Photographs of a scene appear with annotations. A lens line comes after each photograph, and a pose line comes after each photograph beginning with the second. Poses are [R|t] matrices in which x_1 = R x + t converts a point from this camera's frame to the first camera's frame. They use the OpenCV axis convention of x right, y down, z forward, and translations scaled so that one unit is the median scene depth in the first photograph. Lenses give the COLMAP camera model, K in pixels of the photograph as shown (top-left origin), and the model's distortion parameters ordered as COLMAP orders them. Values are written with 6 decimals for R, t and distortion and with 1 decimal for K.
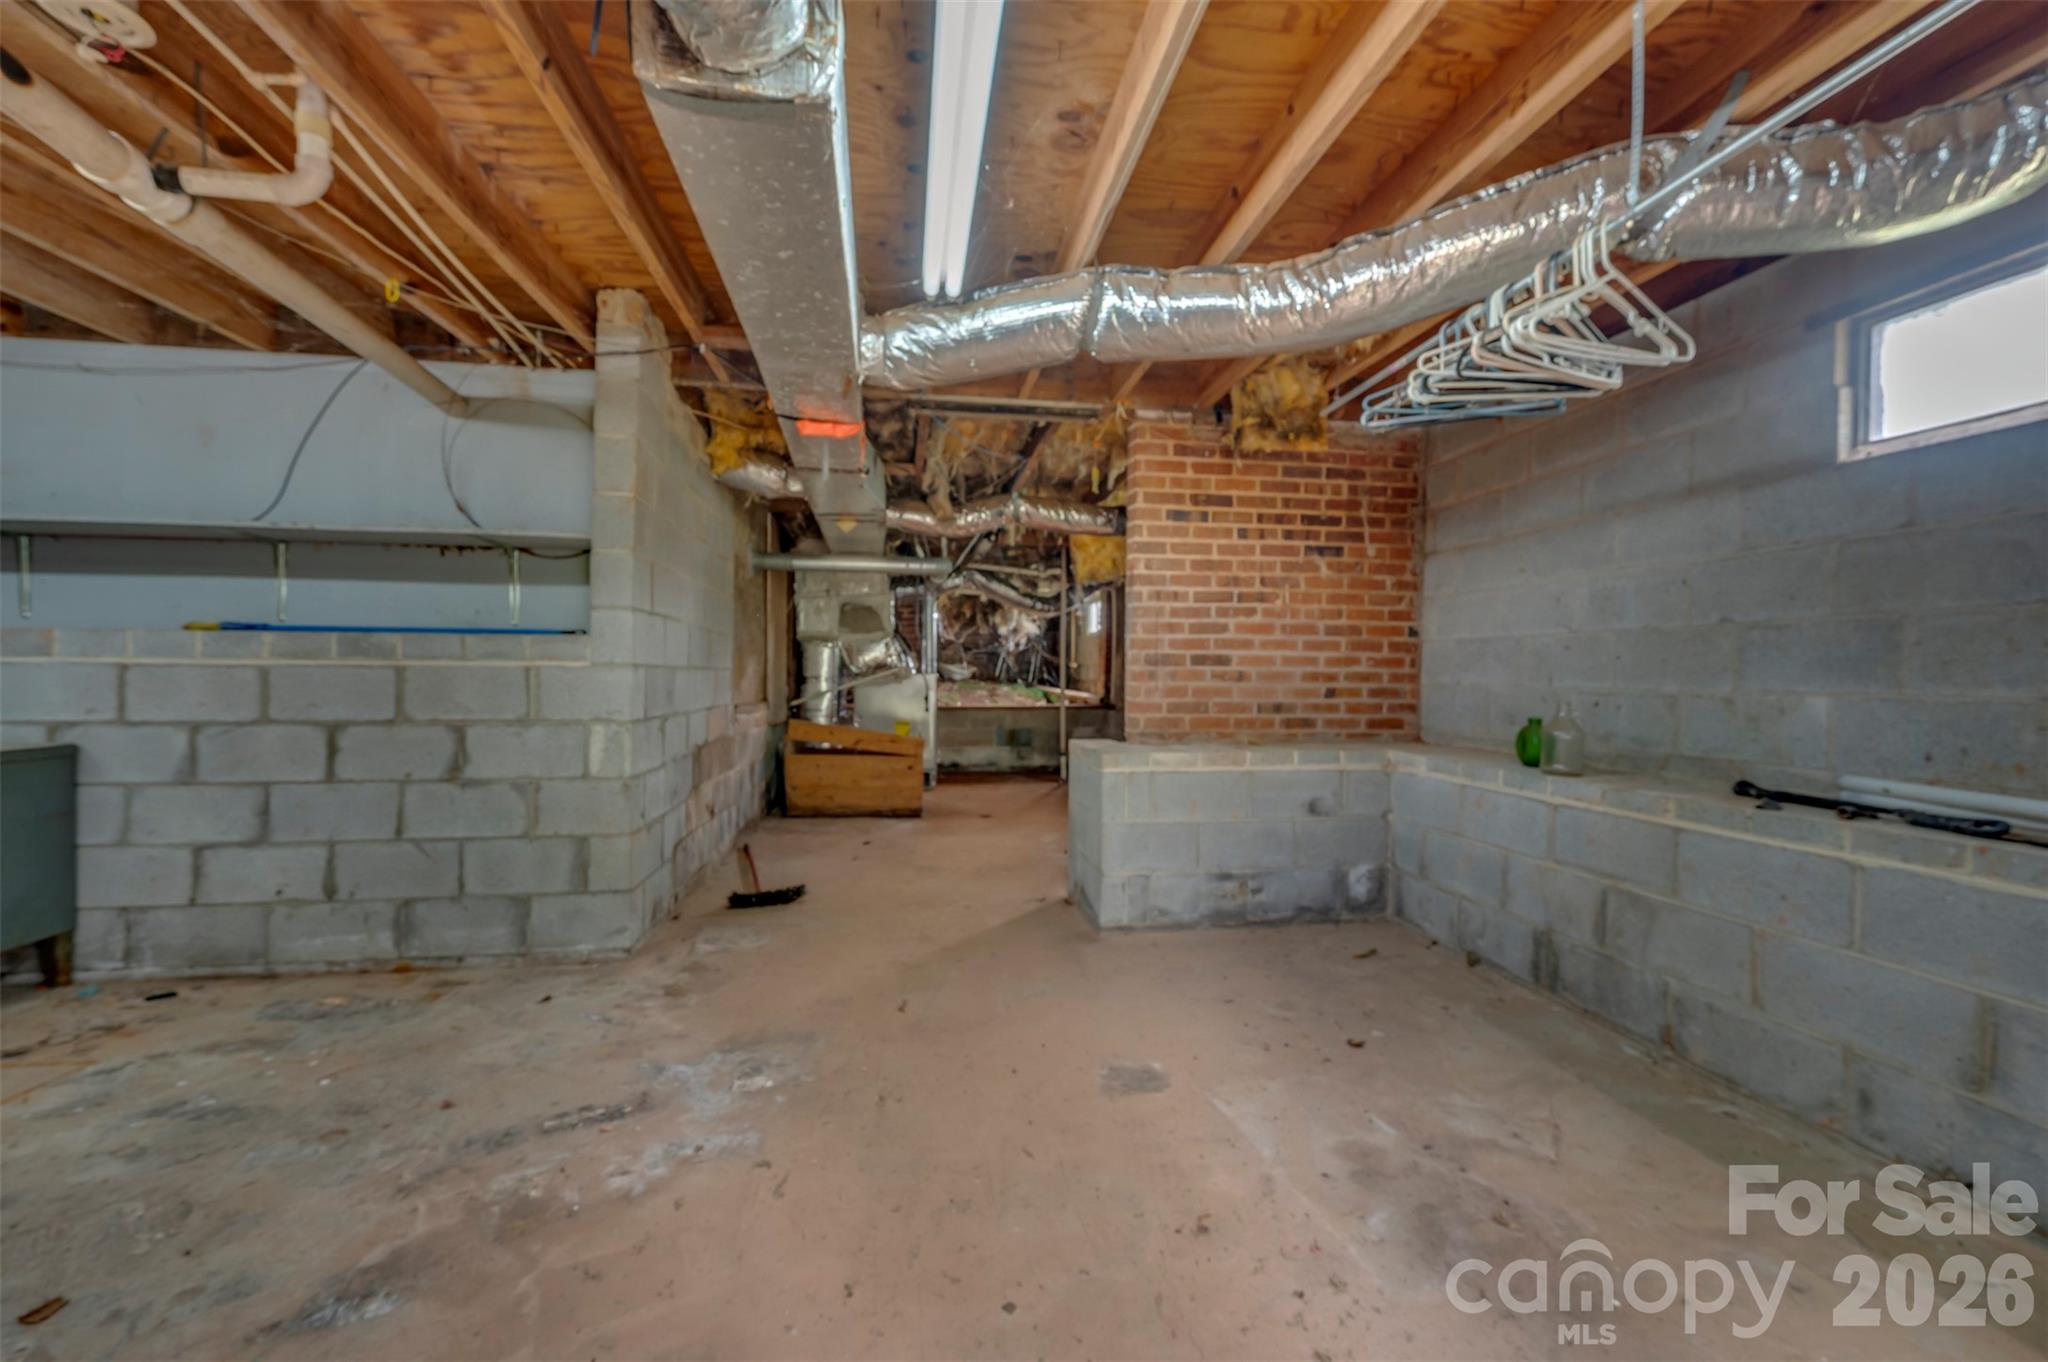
lens RADIAL K [[808.4, 0, 1029.5], [0, 808.4, 682.0], [0, 0, 1]] dist [-0.001221, 0.000097]
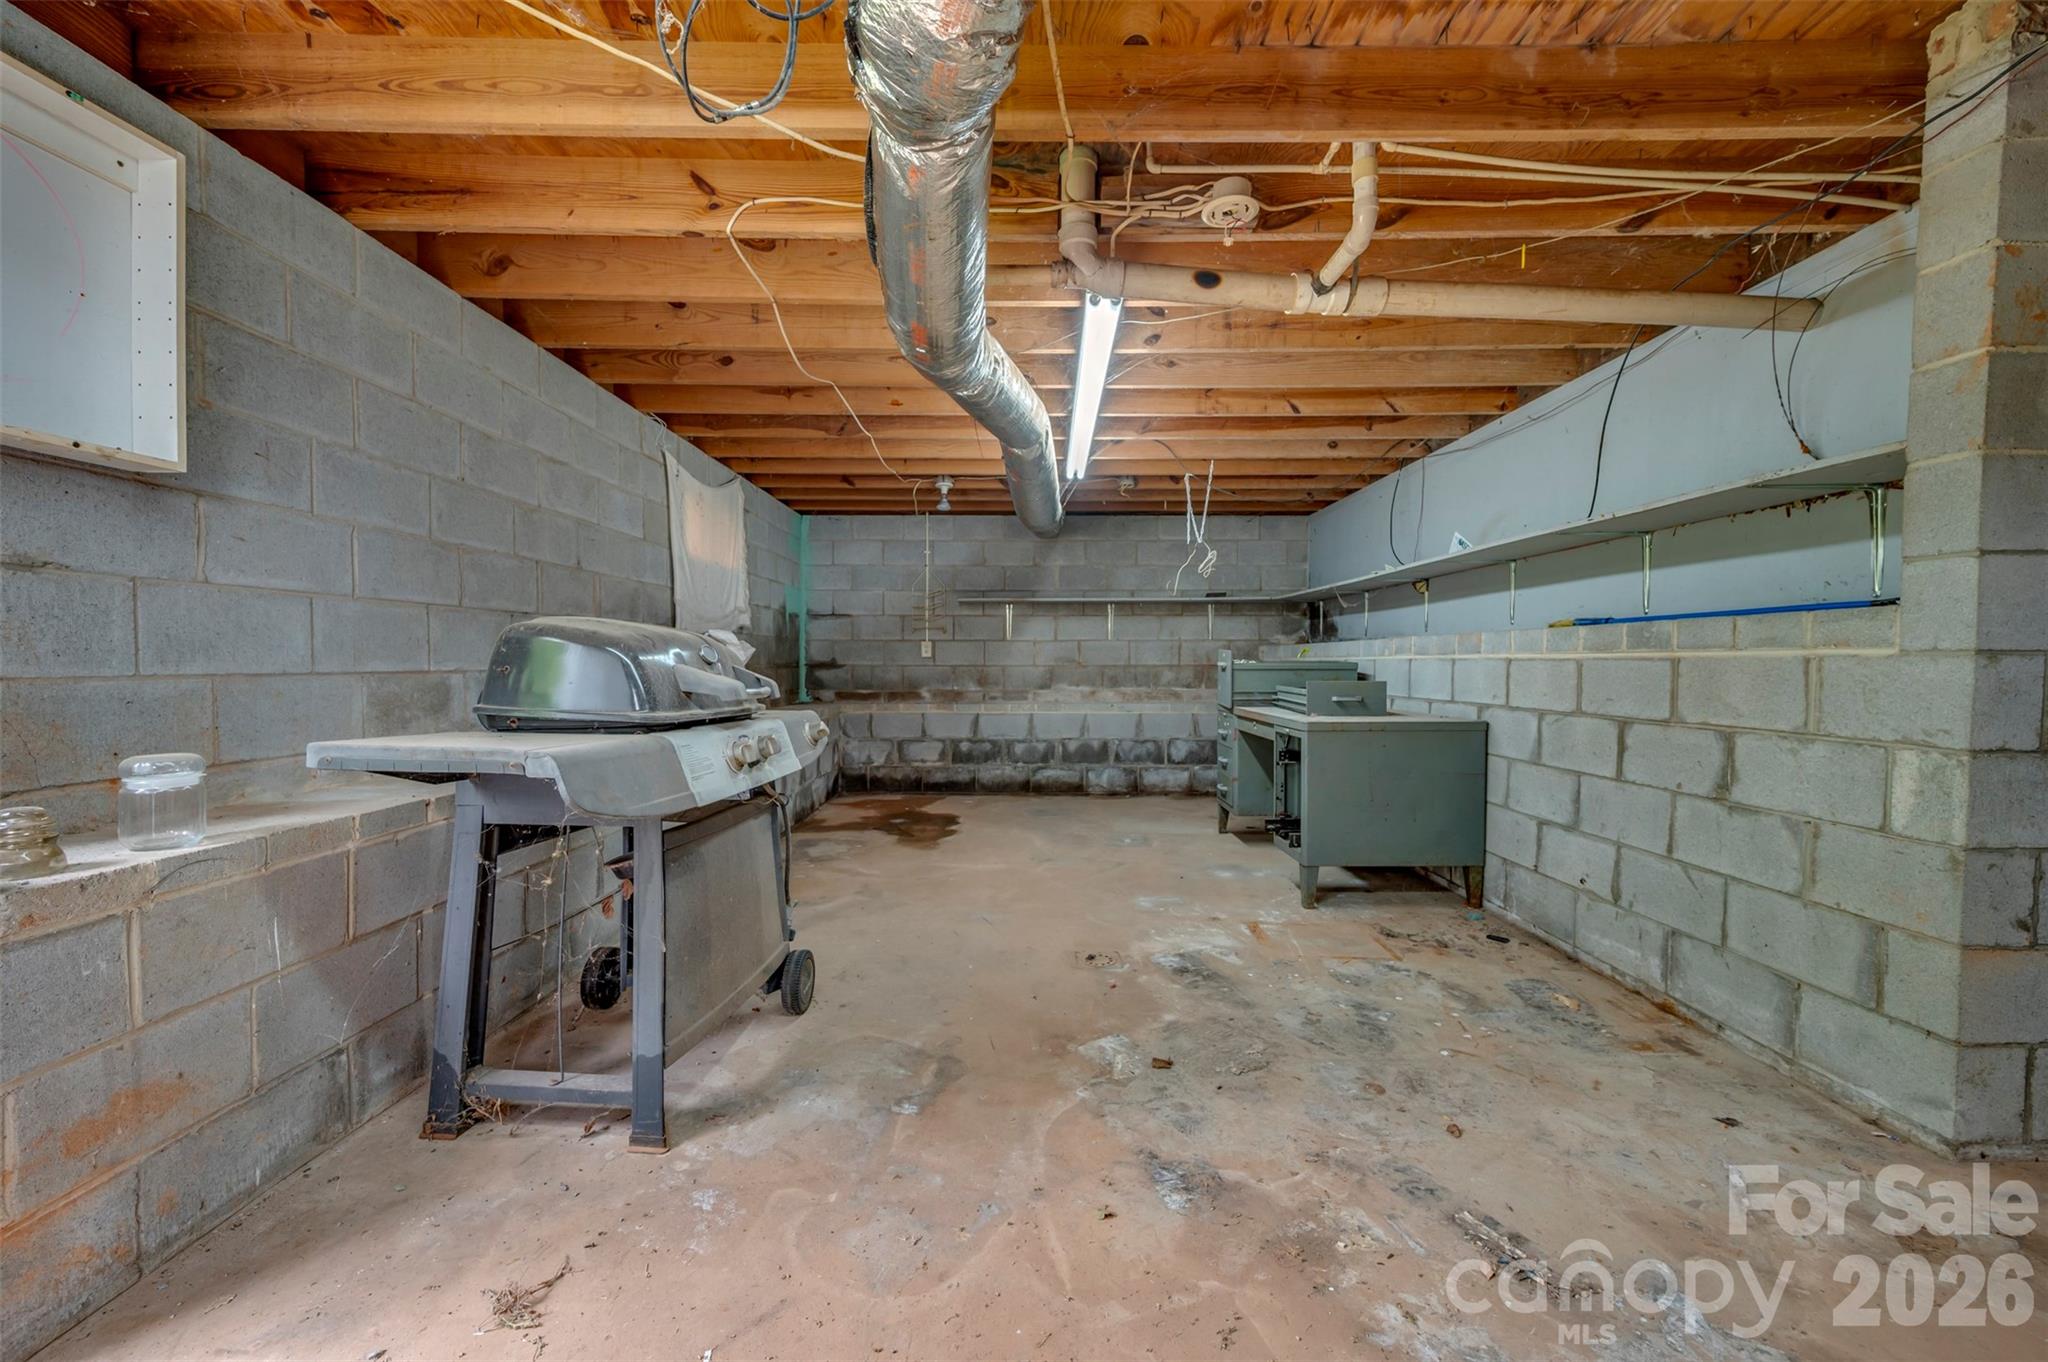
lens RADIAL K [[808.4, 0, 1024.9], [0, 808.4, 680.6], [0, 0, 1]] dist [-0.001221, 0.000097]
pose [[-0.152151, 0.016452, -0.988220, 0.175166], [-0.013772, 0.999729, 0.018764, -0.002195], [0.988261, 0.016465, -0.151883, 0.435115]]
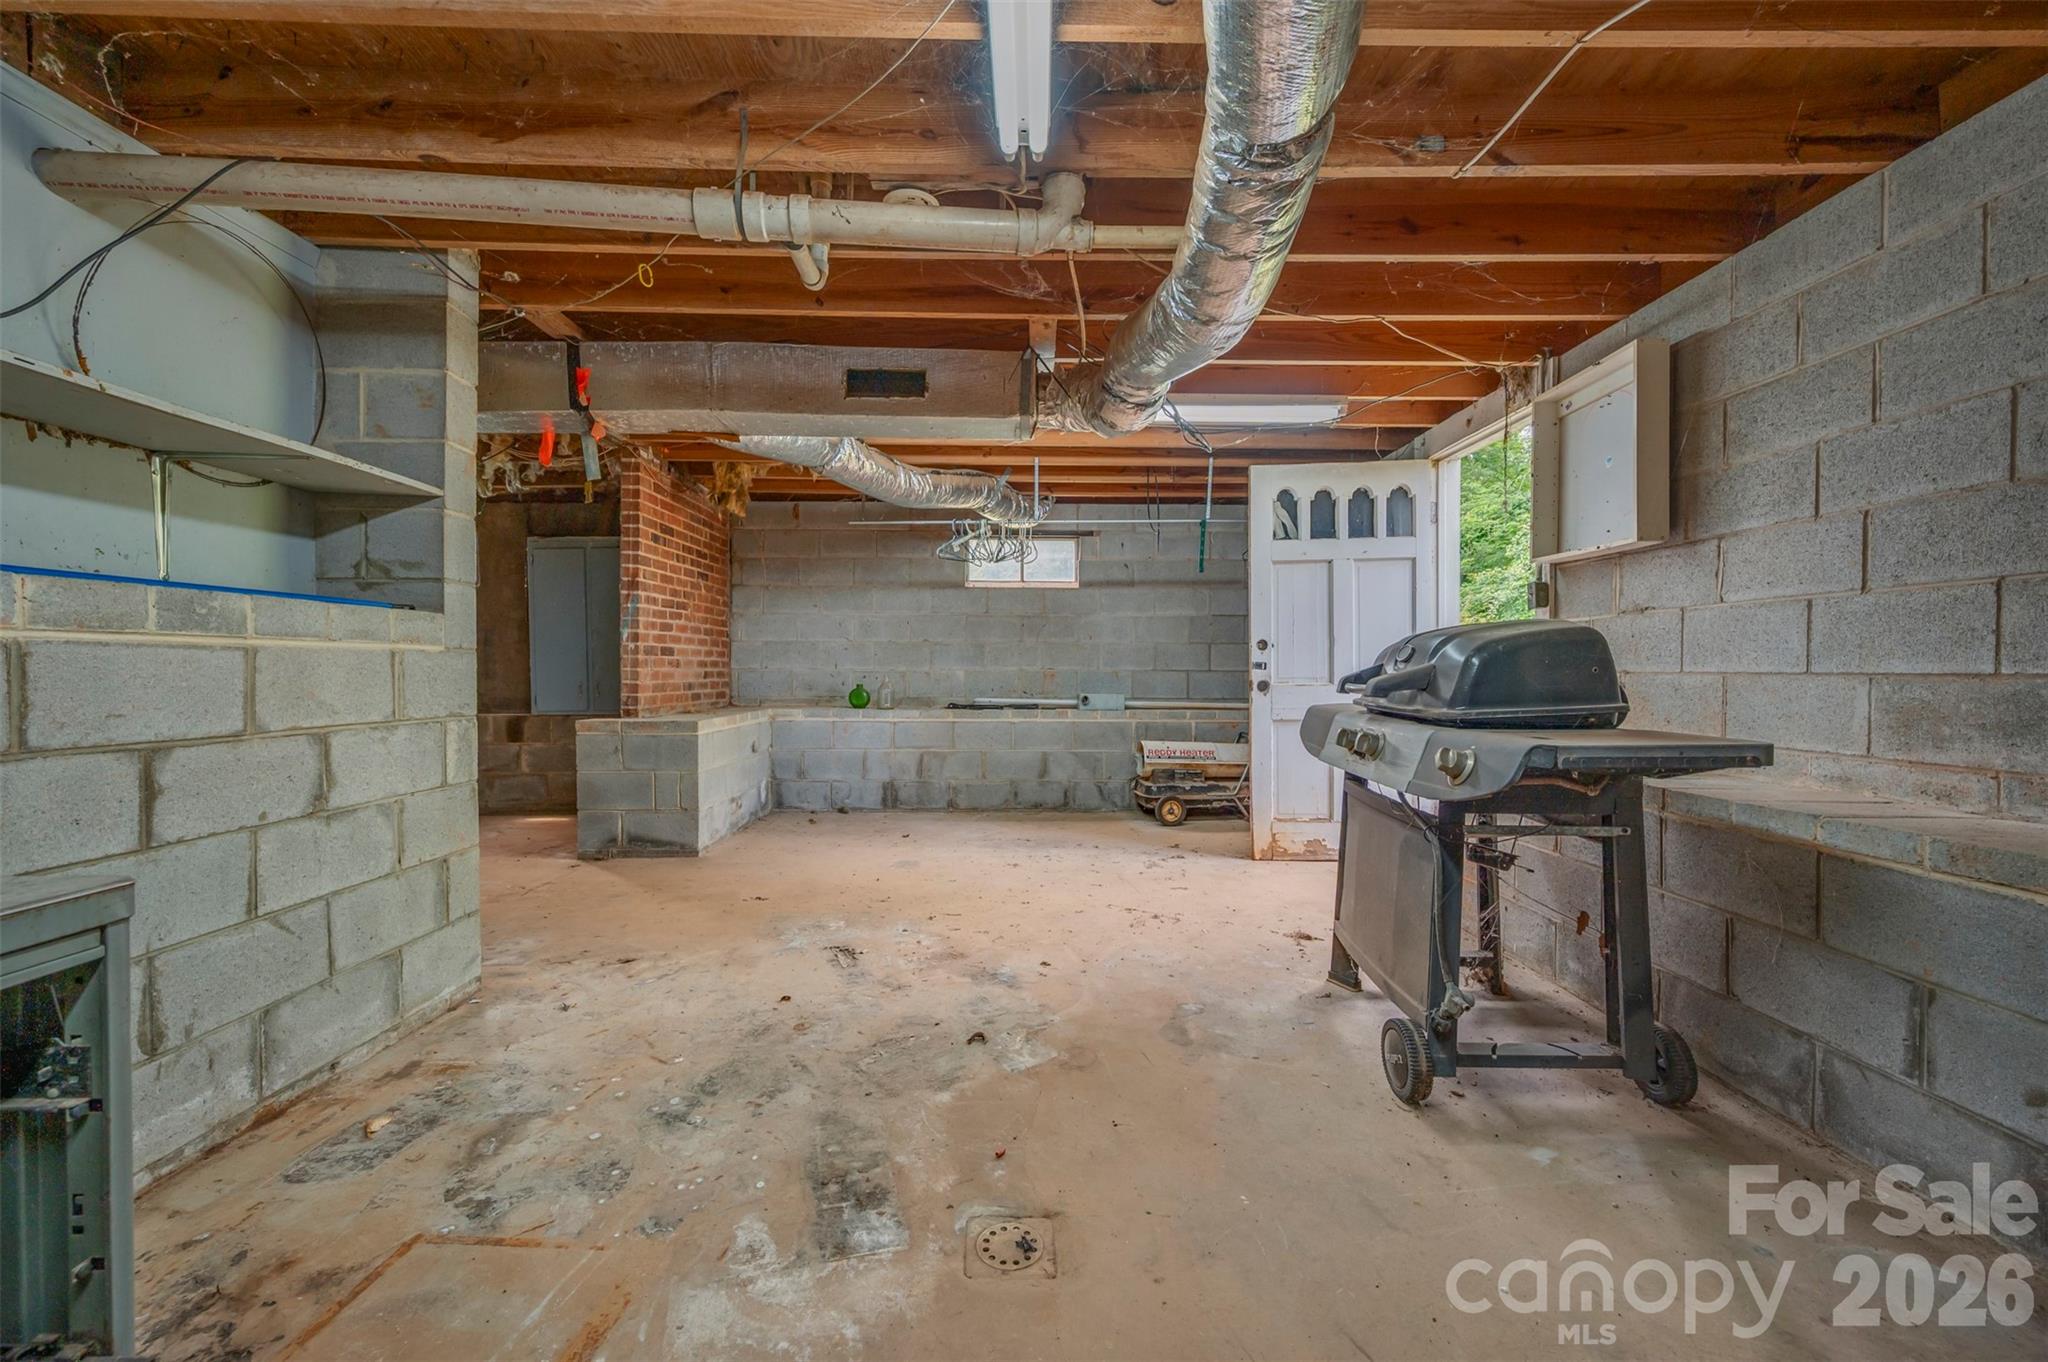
lens RADIAL K [[808.4, 0, 1023.3], [0, 808.4, 679.8], [0, 0, 1]] dist [-0.001221, 0.000097]
pose [[0.145128, -0.019956, 0.989212, -1.290765], [0.008497, 0.999785, 0.018923, -0.000810], [-0.989376, 0.005660, 0.145267, 0.298112]]
